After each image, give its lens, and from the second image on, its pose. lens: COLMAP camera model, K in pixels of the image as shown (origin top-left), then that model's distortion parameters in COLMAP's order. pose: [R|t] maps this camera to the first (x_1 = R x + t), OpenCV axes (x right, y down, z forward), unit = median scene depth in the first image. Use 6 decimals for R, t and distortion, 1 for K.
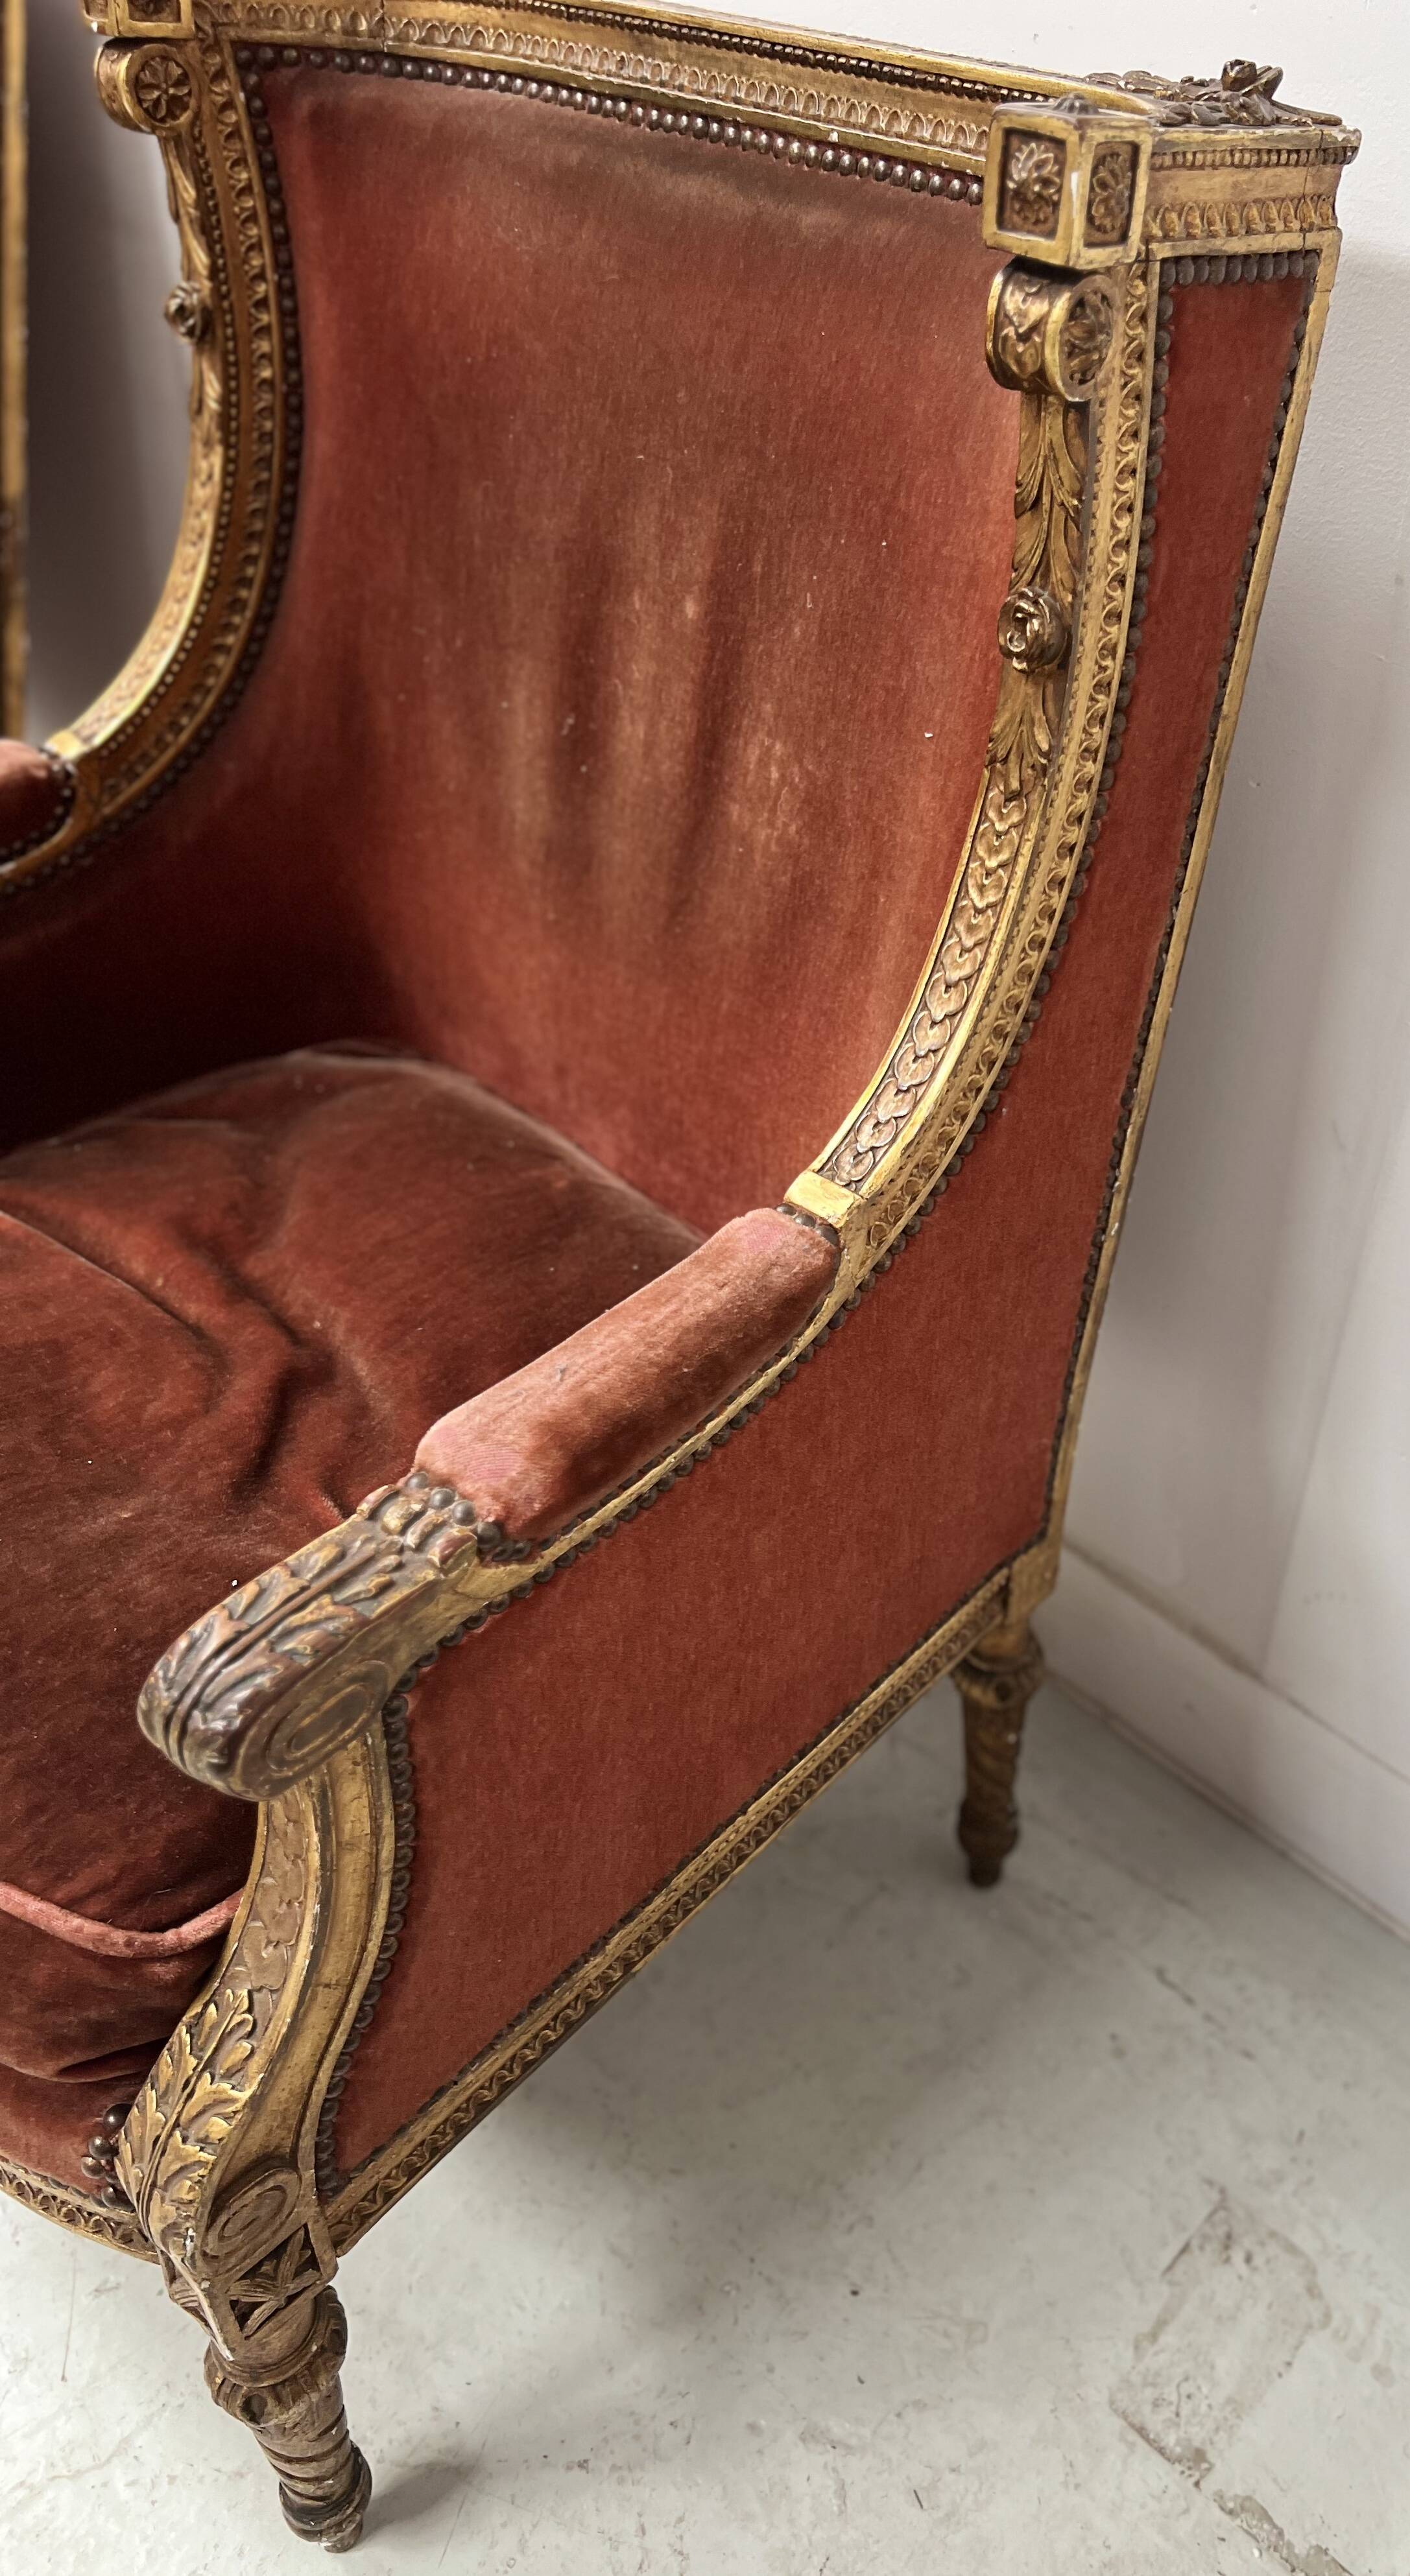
lens RADIAL K [[1961.5, 0, 1027.4], [0, 1961.5, 1326.5], [0, 0, 1]] dist [0.066427, -0.074140]
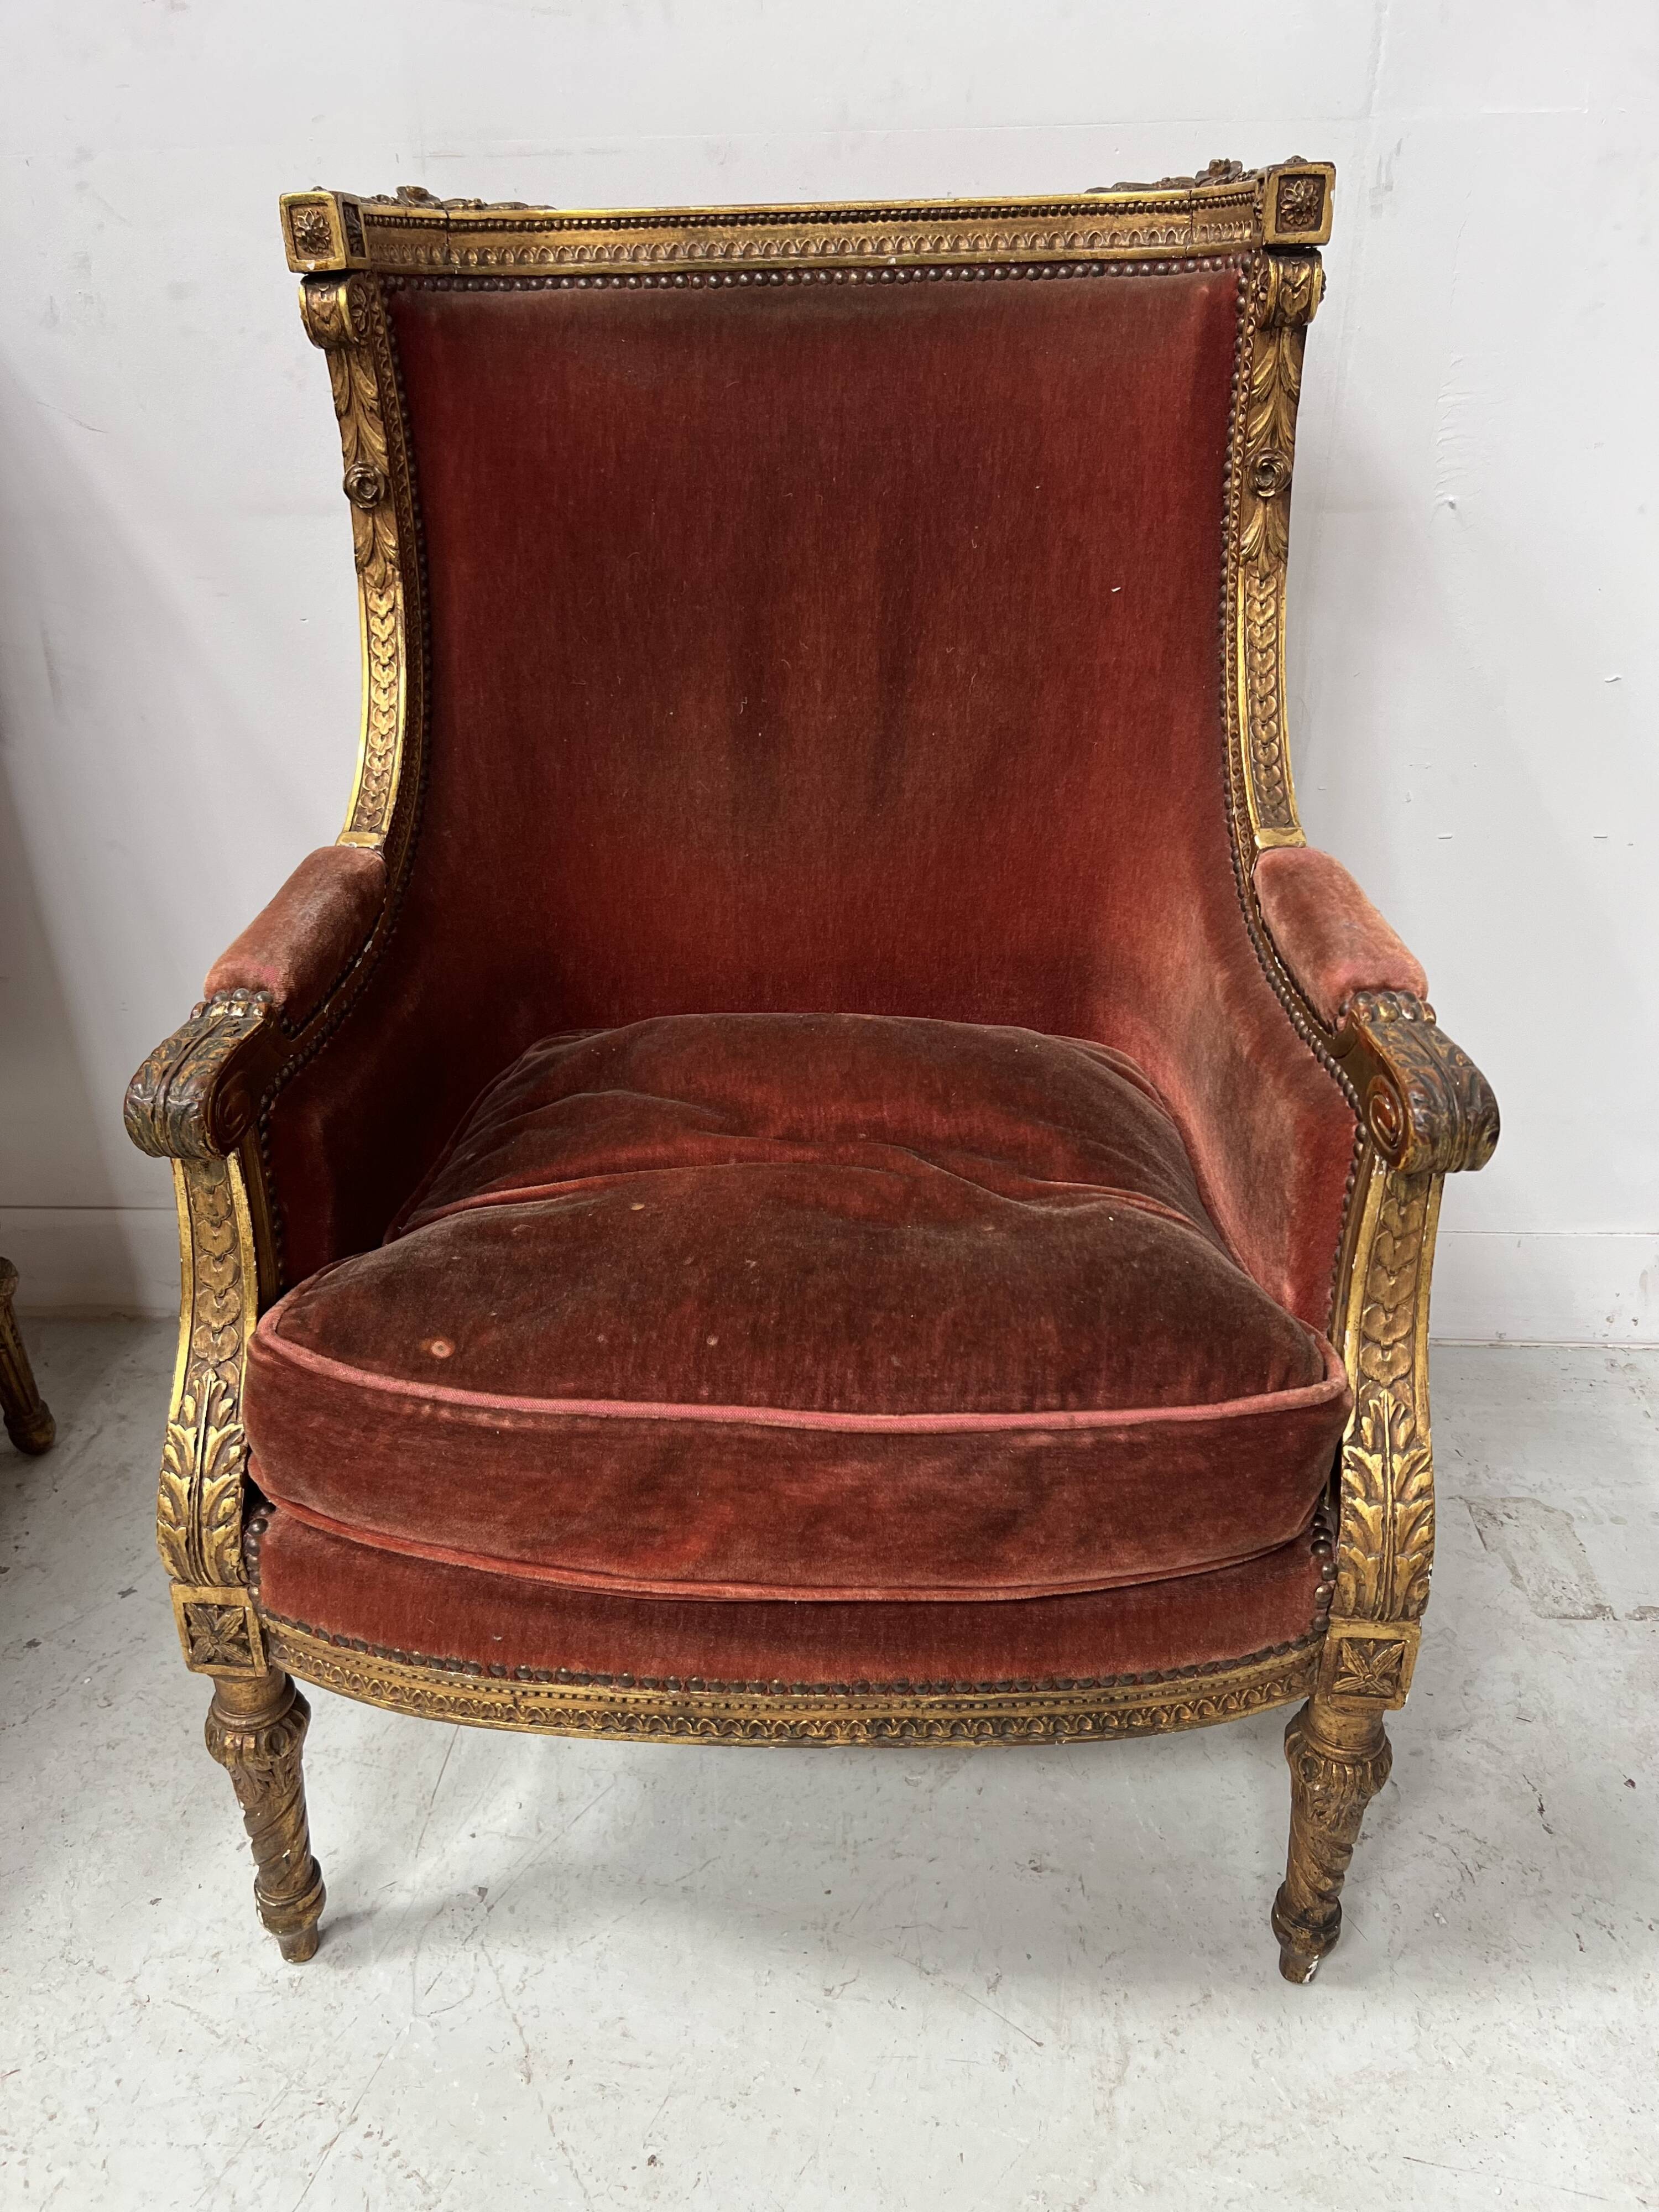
lens RADIAL K [[1636.4, 0, 833.5], [0, 1636.4, 1122.3], [0, 0, 1]] dist [0.044091, -0.055067]
pose [[0.782425, -0.362922, 0.506062, -1.120125], [0.439413, 0.897576, -0.035682, 0.026498], [-0.441279, 0.250289, 0.861759, 0.096478]]
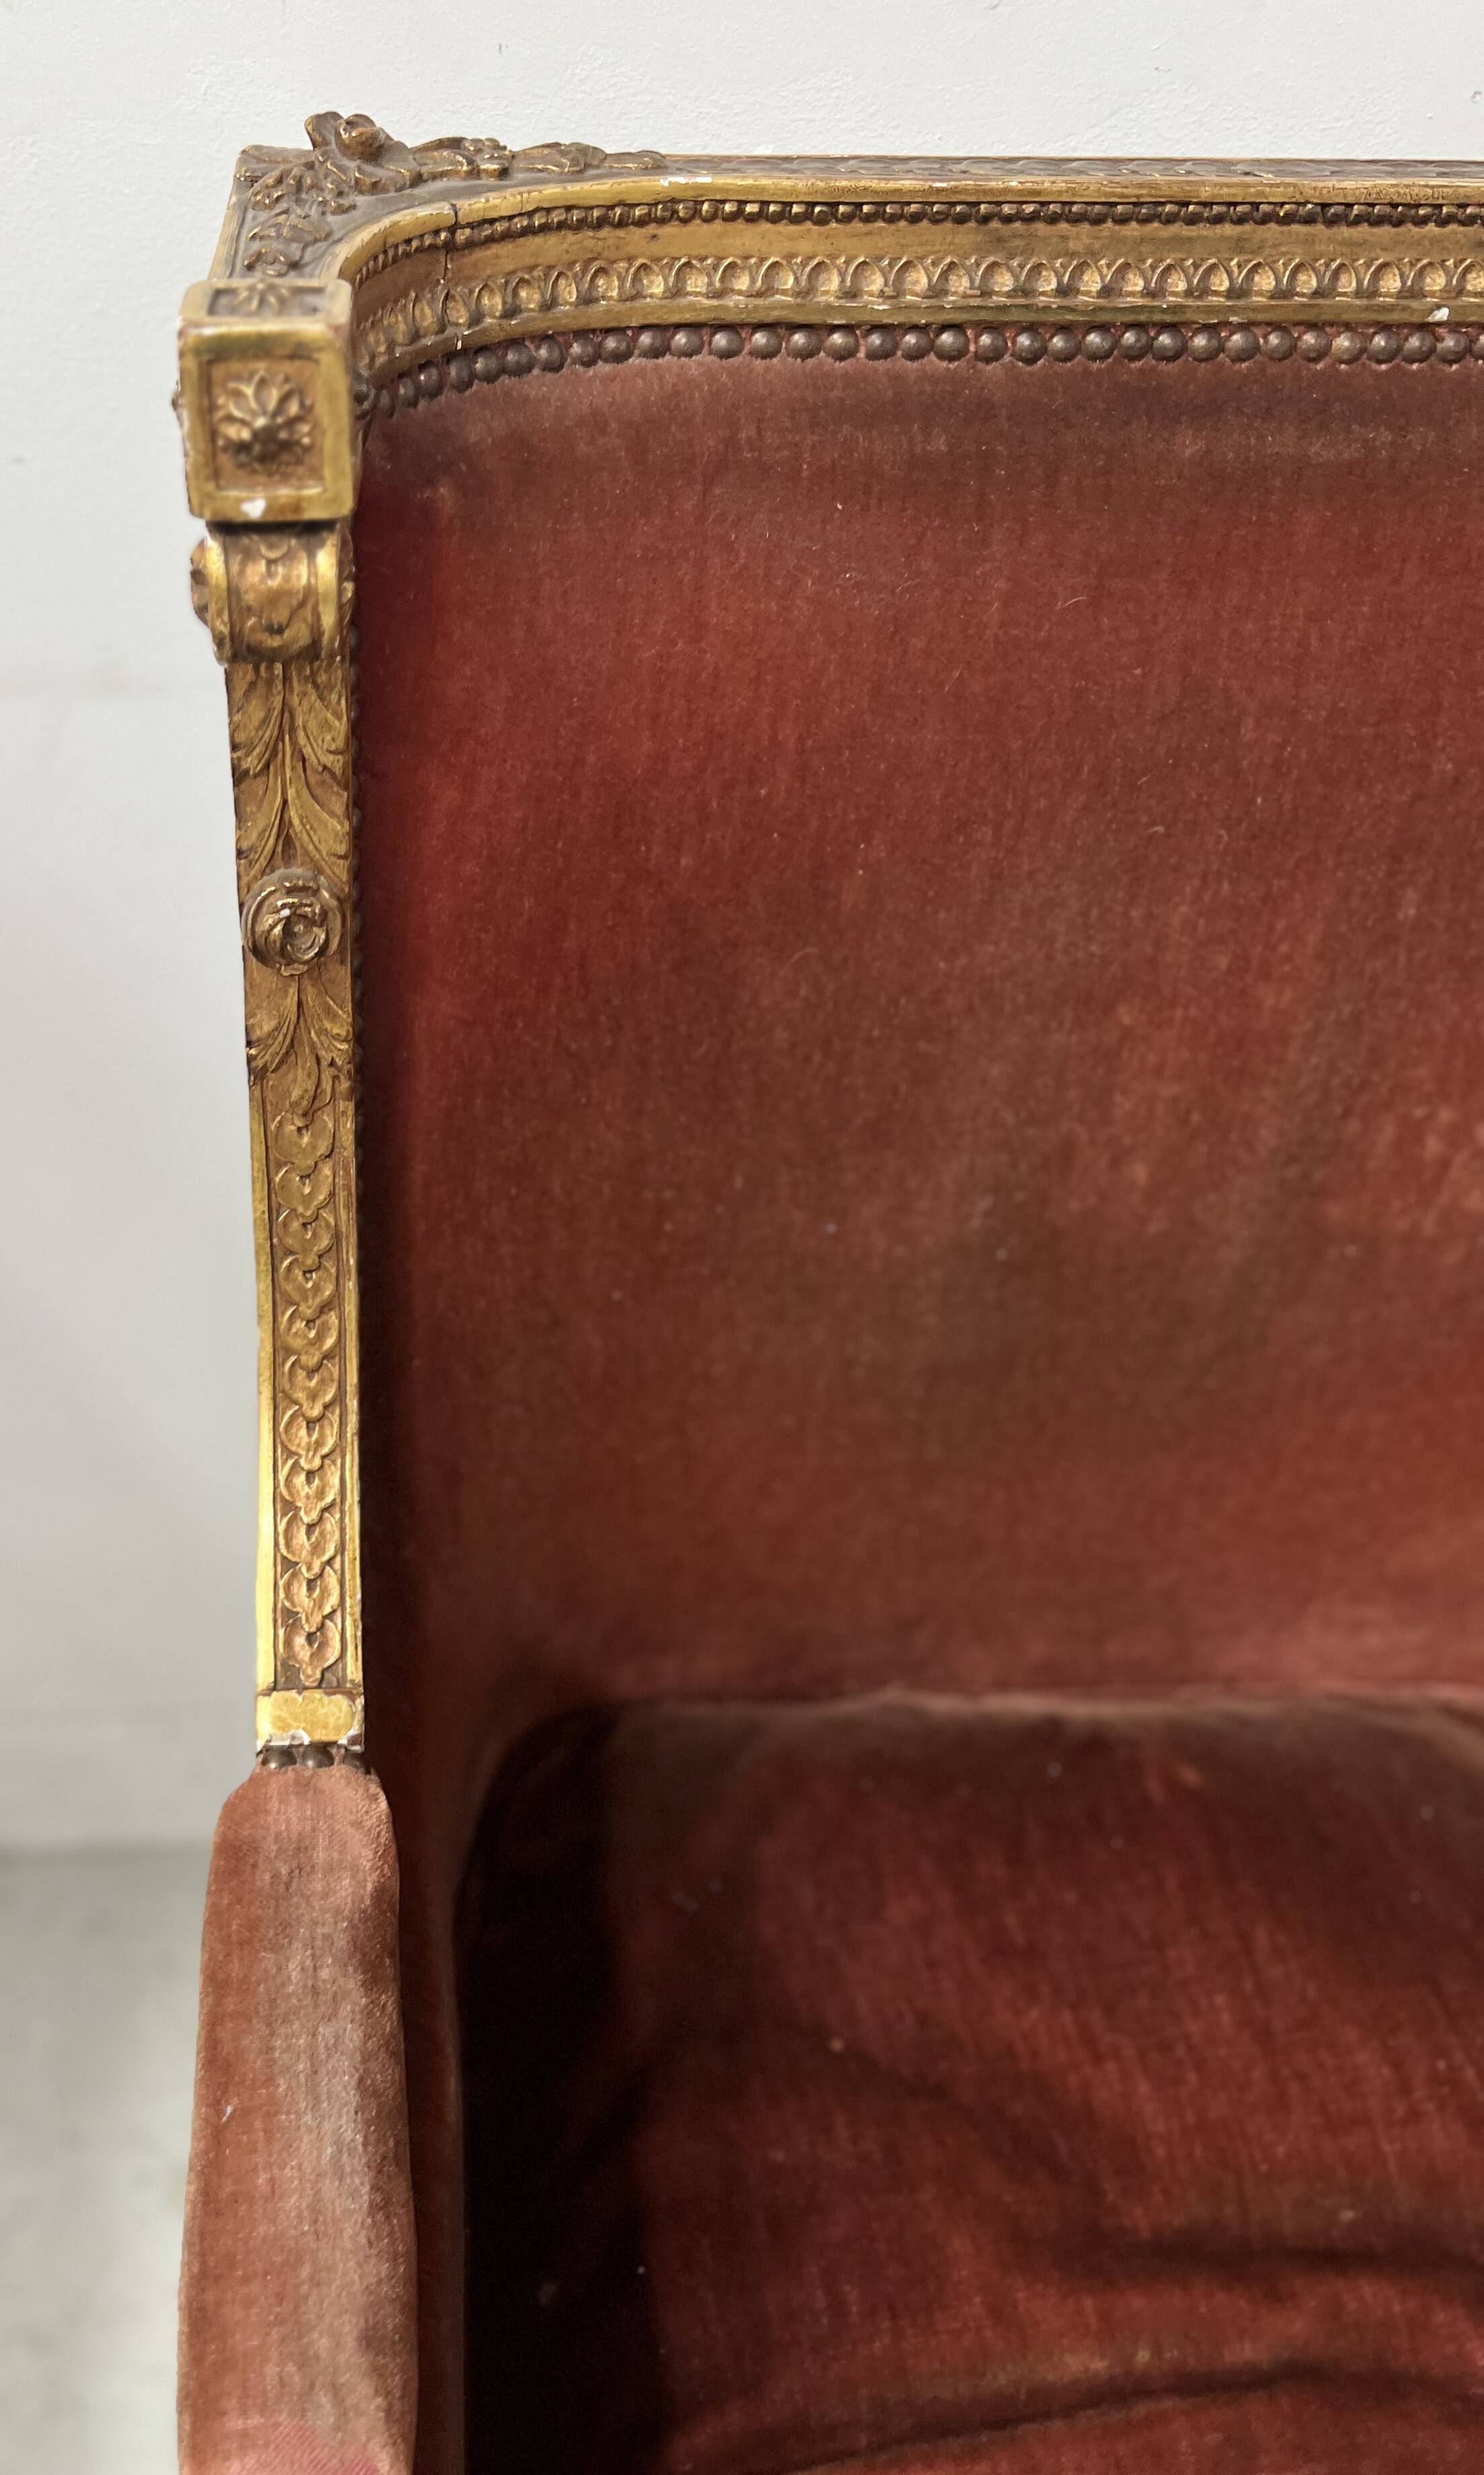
lens RADIAL K [[2008.4, 0, 437.7], [0, 2008.4, 1135.3], [0, 0, 1]] dist [0.008700, -0.012295]
pose [[0.702367, -0.493065, 0.513389, -0.901738], [0.458096, 0.865138, 0.204167, -0.715434], [-0.544820, 0.091782, 0.833515, 0.705358]]
